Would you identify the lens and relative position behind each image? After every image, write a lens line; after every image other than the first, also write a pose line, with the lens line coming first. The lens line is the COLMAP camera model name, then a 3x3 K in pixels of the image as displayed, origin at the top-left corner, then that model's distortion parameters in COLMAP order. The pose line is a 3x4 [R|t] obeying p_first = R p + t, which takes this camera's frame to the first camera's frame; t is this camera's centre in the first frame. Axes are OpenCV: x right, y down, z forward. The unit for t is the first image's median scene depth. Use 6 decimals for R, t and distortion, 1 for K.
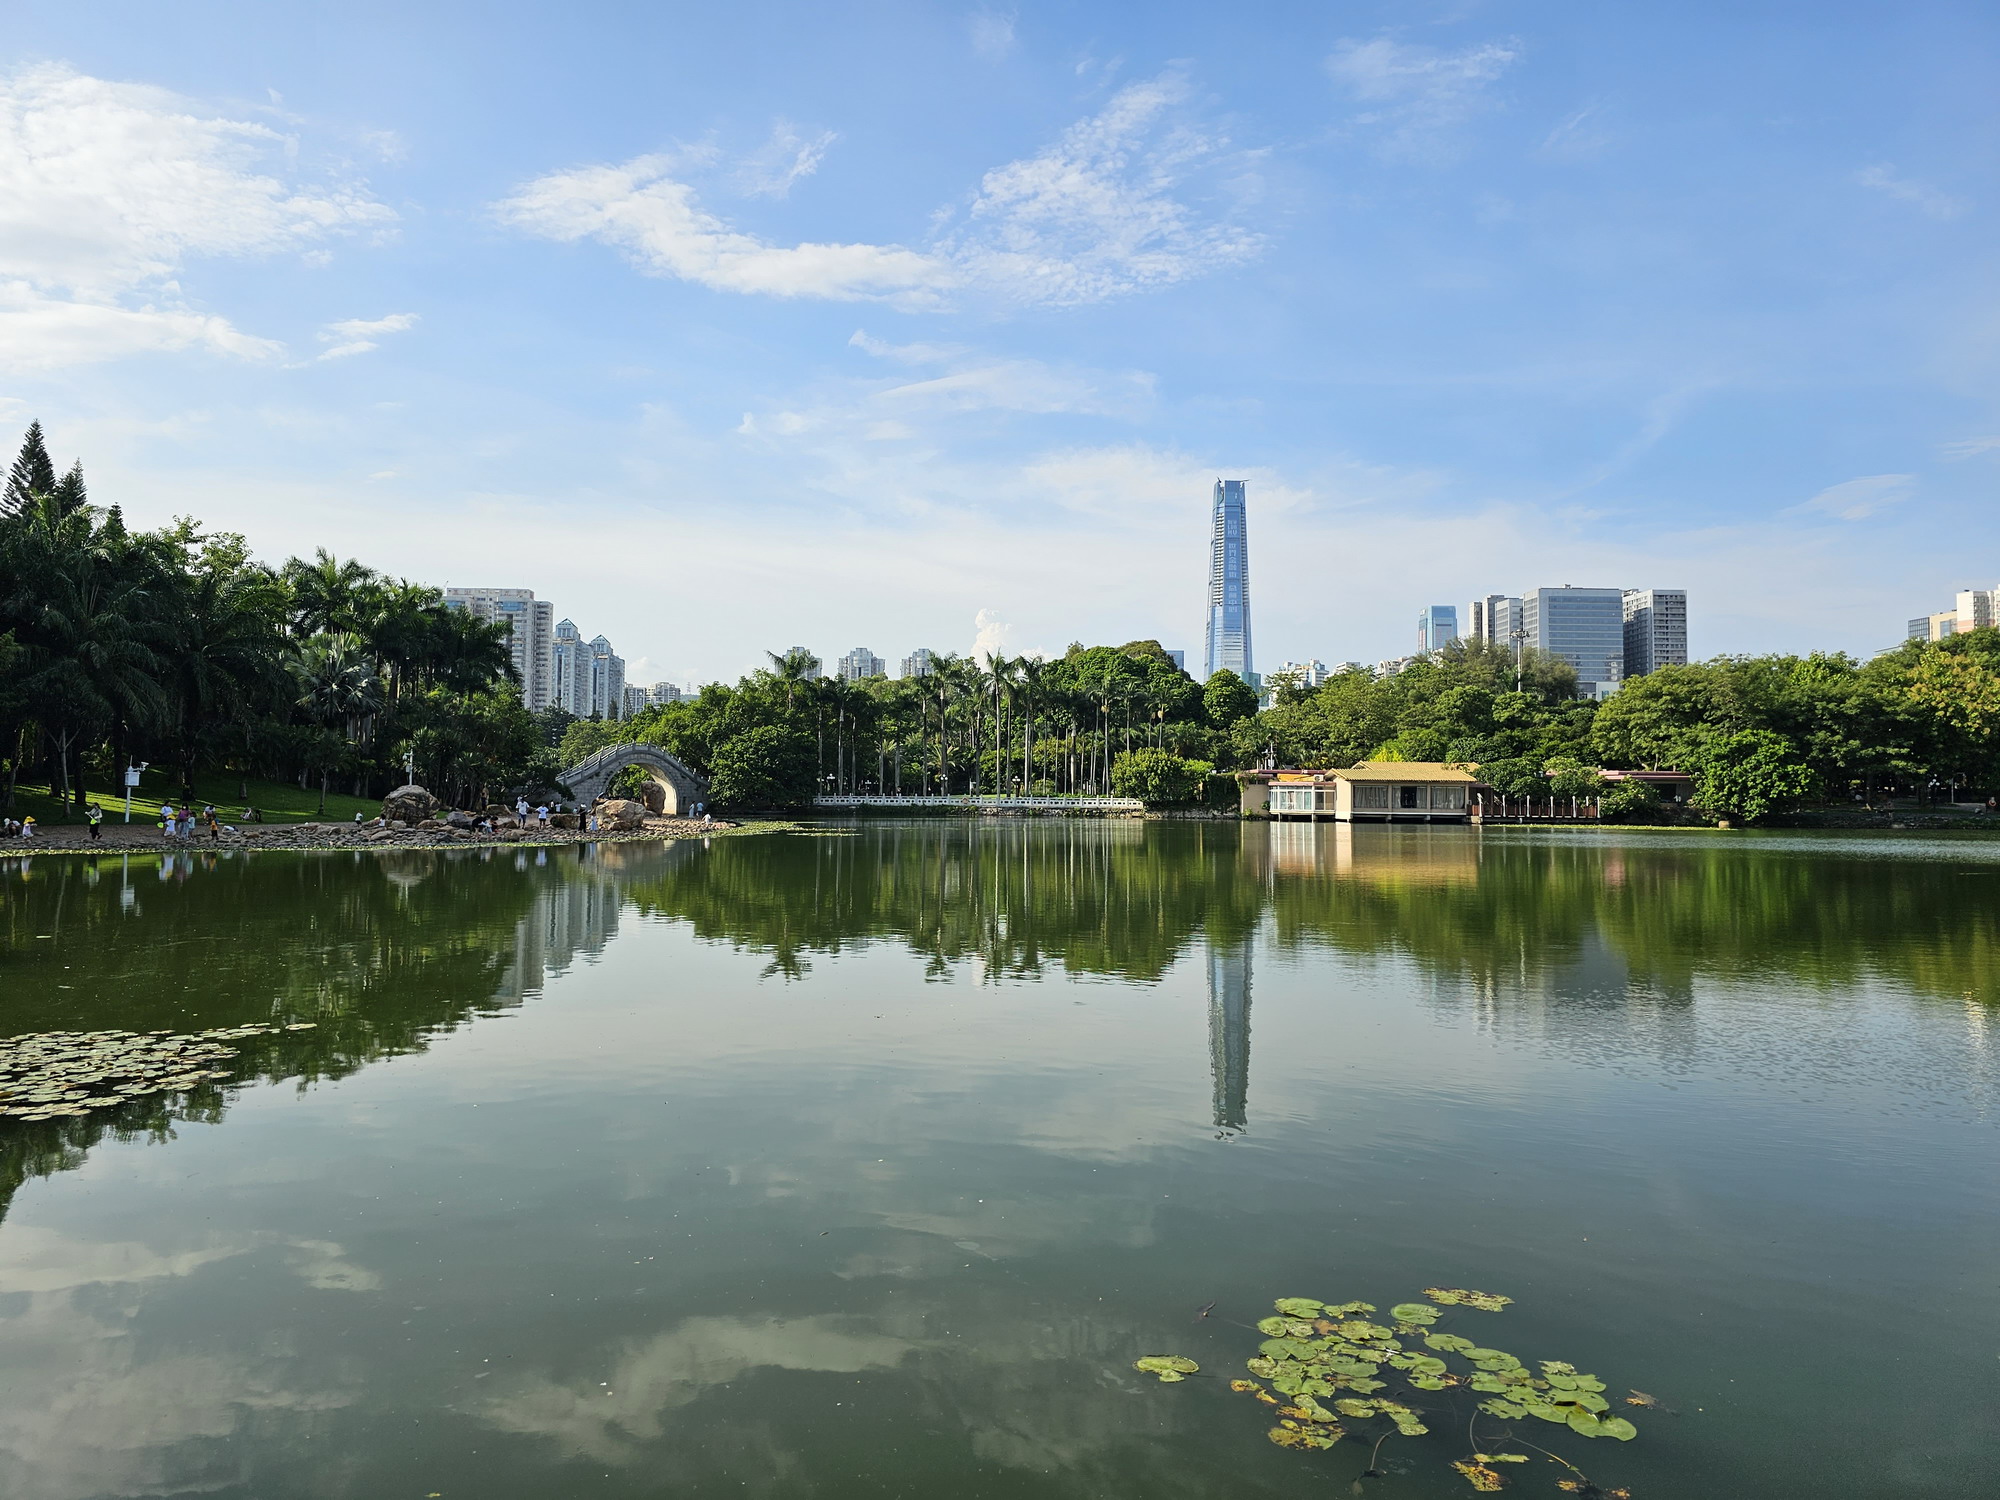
lens RADIAL K [[1336.1, 0, 989.2], [0, 1336.1, 755.3], [0, 0, 1]] dist [0.000257, 0.001122]
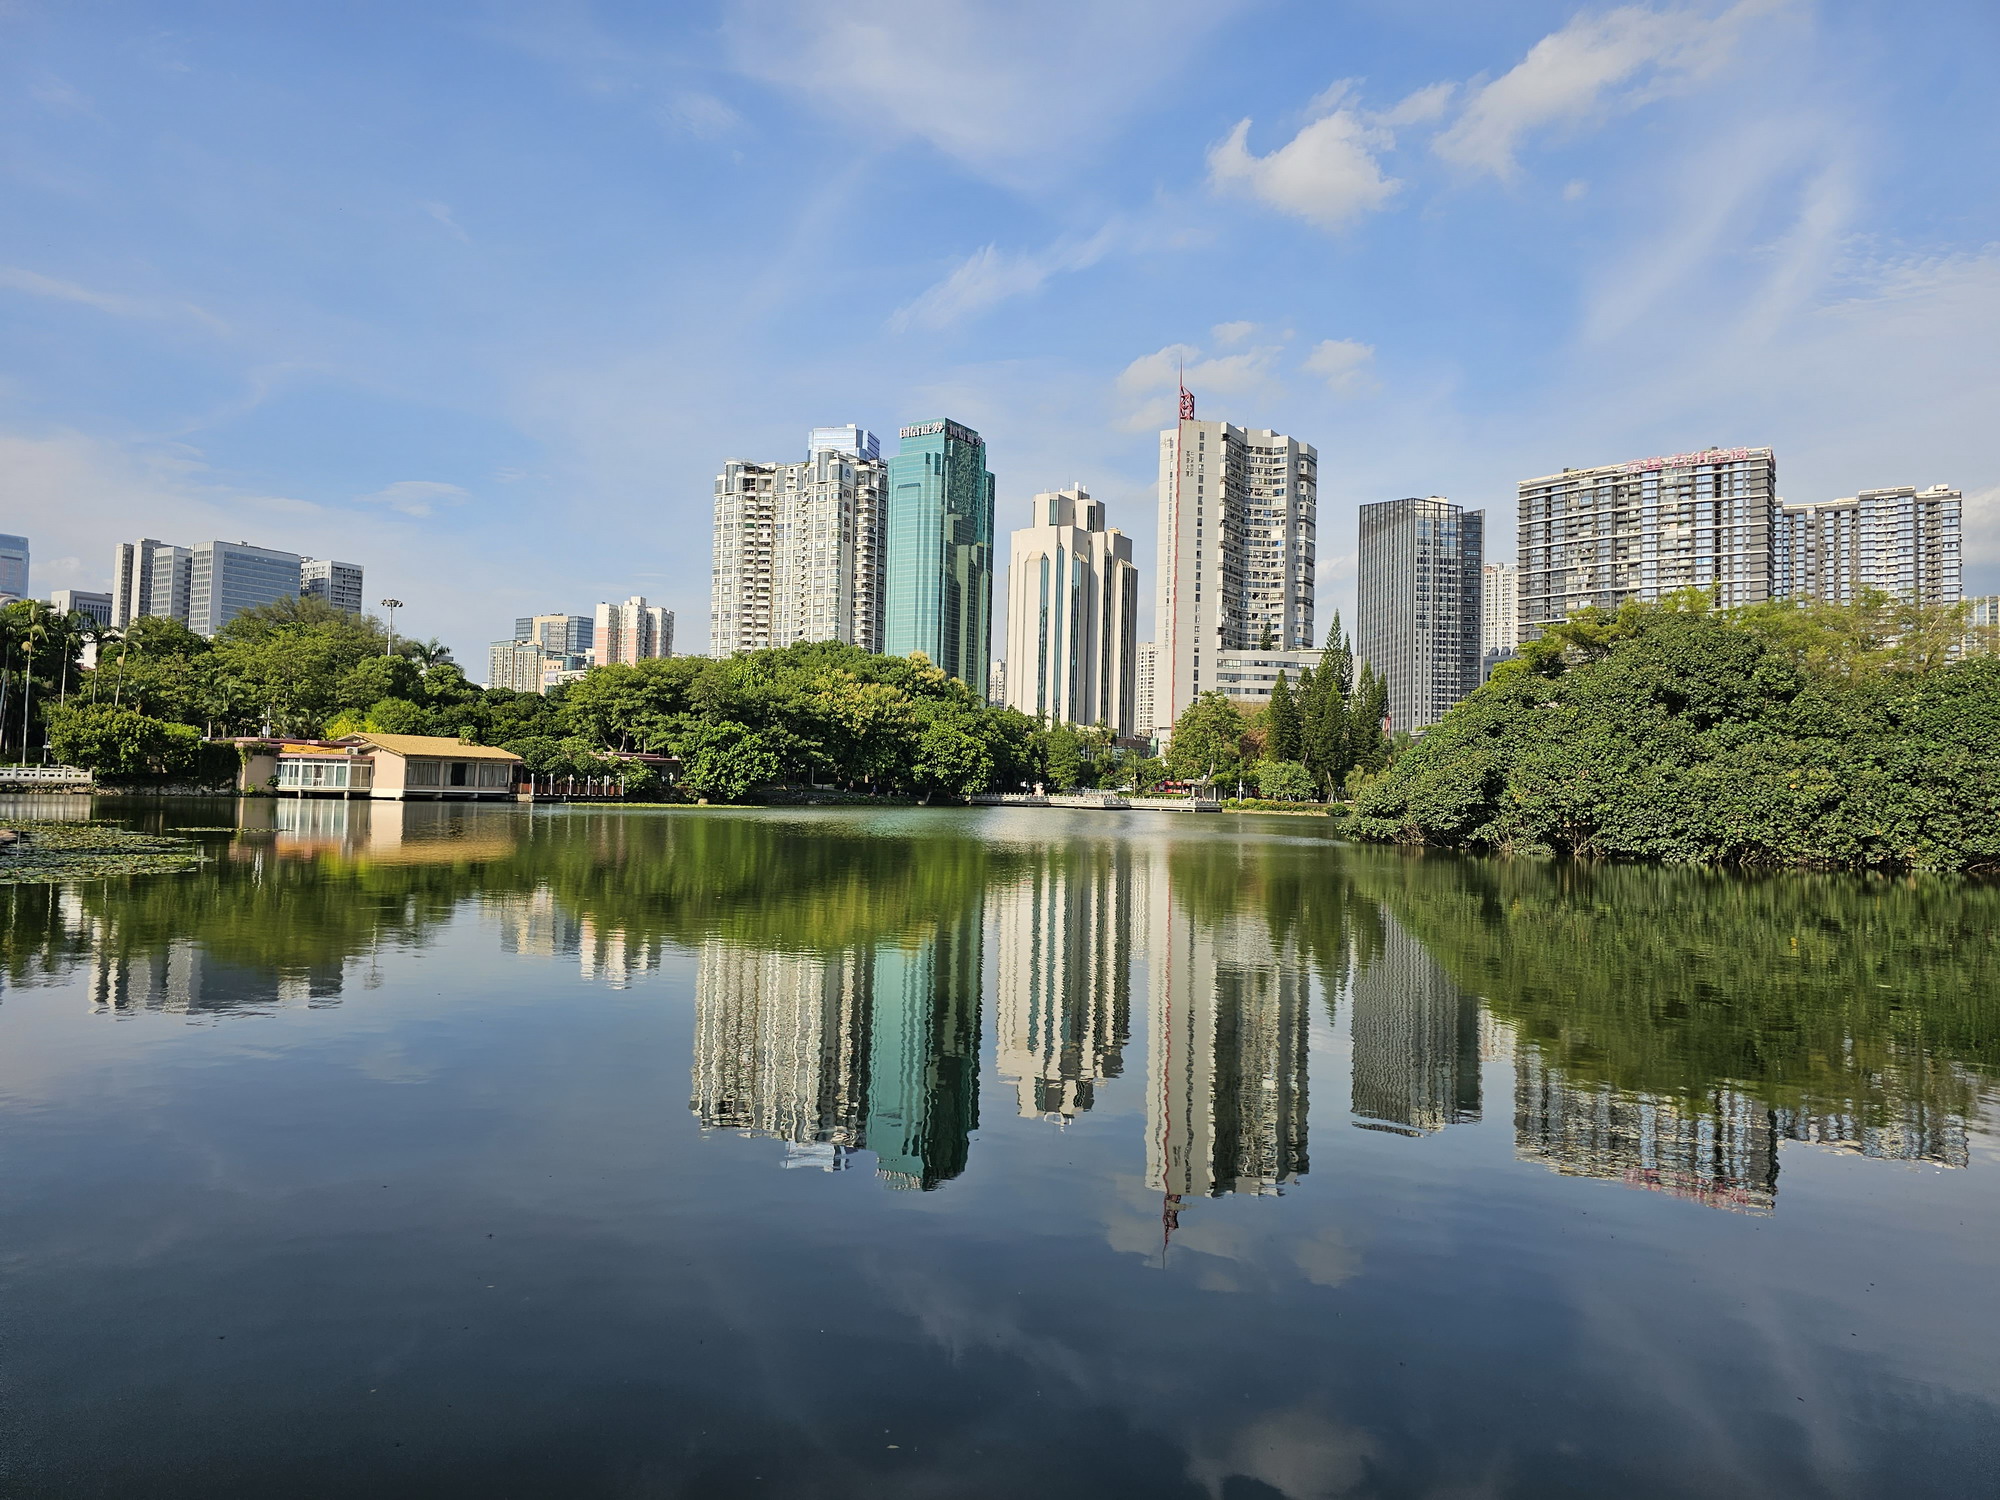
lens RADIAL K [[1336.1, 0, 990.2], [0, 1336.1, 739.7], [0, 0, 1]] dist [0.000257, 0.001122]
pose [[0.529686, 0.035300, 0.847459, -0.291374], [-0.045314, 0.998884, -0.013285, 0.002066], [-0.846983, -0.031365, 0.530695, 0.165965]]
